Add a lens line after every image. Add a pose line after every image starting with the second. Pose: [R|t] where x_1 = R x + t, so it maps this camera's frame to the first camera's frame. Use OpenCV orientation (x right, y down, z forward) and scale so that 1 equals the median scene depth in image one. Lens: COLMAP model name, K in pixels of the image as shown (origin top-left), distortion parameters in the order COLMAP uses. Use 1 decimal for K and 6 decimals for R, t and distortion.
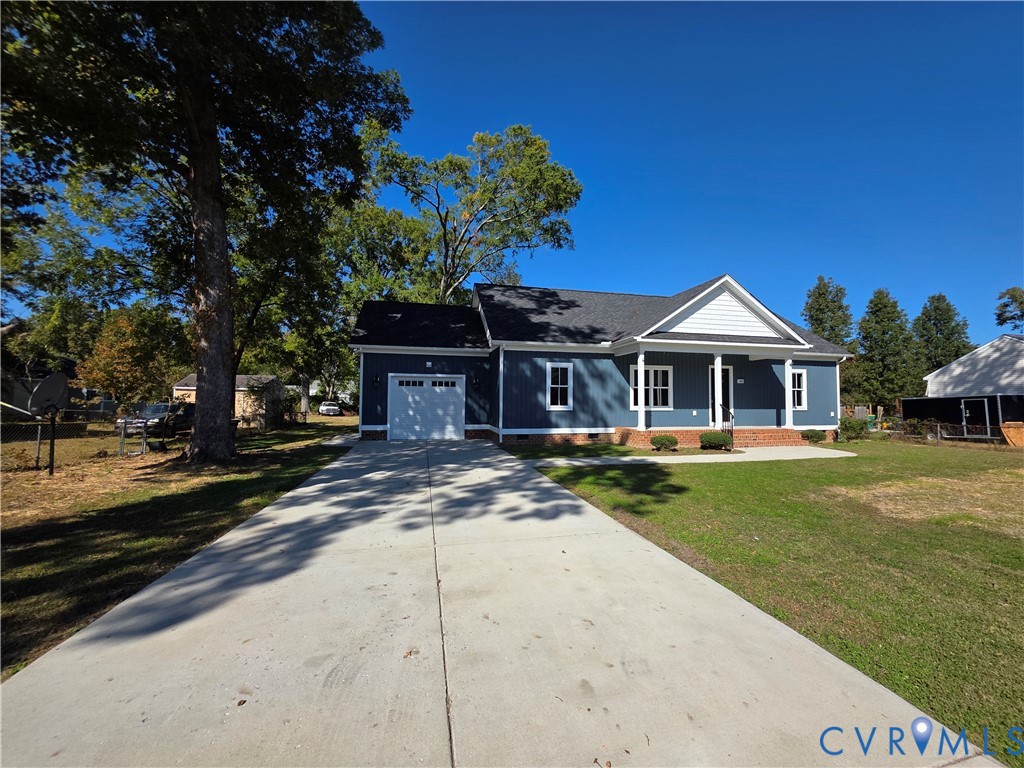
lens RADIAL K [[409.4, 0, 518.2], [0, 409.4, 381.8], [0, 0, 1]] dist [0.001147, -0.000105]
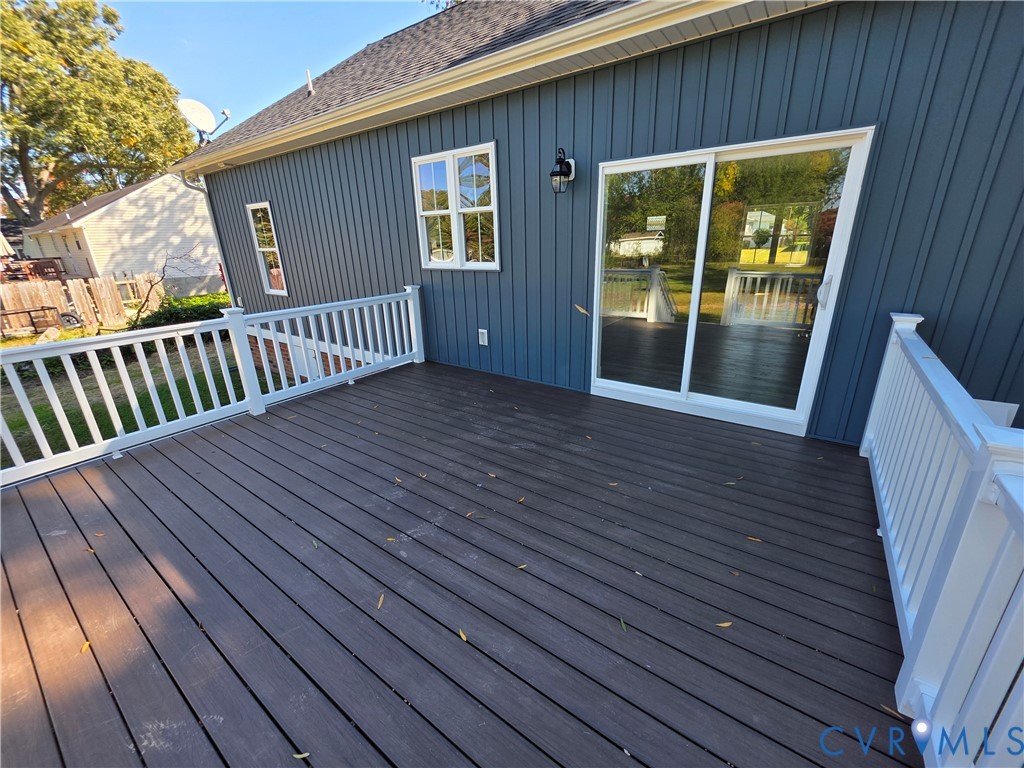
lens RADIAL K [[409.4, 0, 518.2], [0, 409.4, 381.8], [0, 0, 1]] dist [0.001147, -0.000105]
pose [[-0.654088, -0.233267, 0.719552, 0.037441], [-0.010371, 0.953938, 0.299824, 0.060965], [-0.756347, 0.188649, -0.626379, 1.738172]]
